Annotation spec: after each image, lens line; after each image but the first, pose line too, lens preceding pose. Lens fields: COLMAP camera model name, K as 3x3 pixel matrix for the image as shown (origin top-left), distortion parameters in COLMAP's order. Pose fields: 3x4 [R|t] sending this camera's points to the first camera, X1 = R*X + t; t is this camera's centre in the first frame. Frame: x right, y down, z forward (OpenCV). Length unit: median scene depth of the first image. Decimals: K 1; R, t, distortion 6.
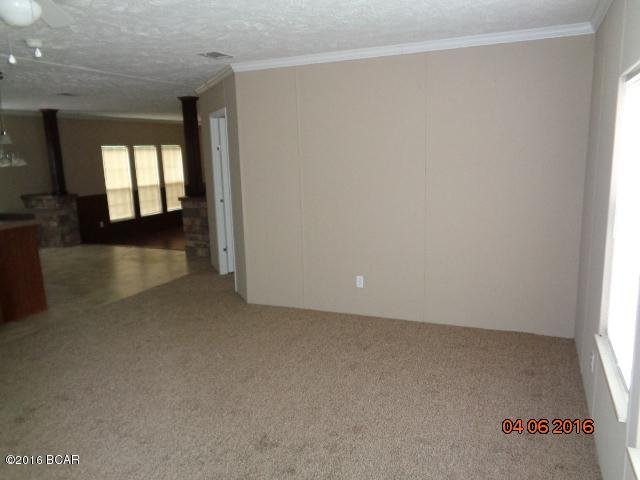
lens RADIAL K [[482.9, 0, 320.4], [0, 482.9, 242.8], [0, 0, 1]] dist [-0.001709, 0.019479]
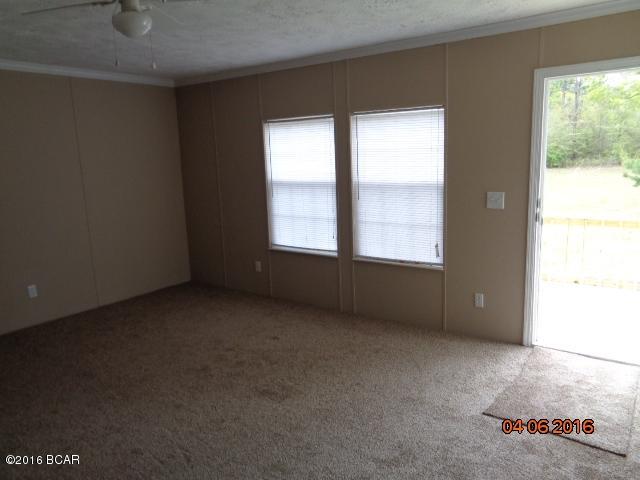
lens RADIAL K [[482.9, 0, 317.1], [0, 482.9, 239.1], [0, 0, 1]] dist [-0.001709, 0.019479]
pose [[0.229663, -0.142024, 0.962852, -1.040611], [0.205625, 0.974045, 0.094628, 0.004930], [-0.951301, 0.176254, 0.252906, 0.242027]]
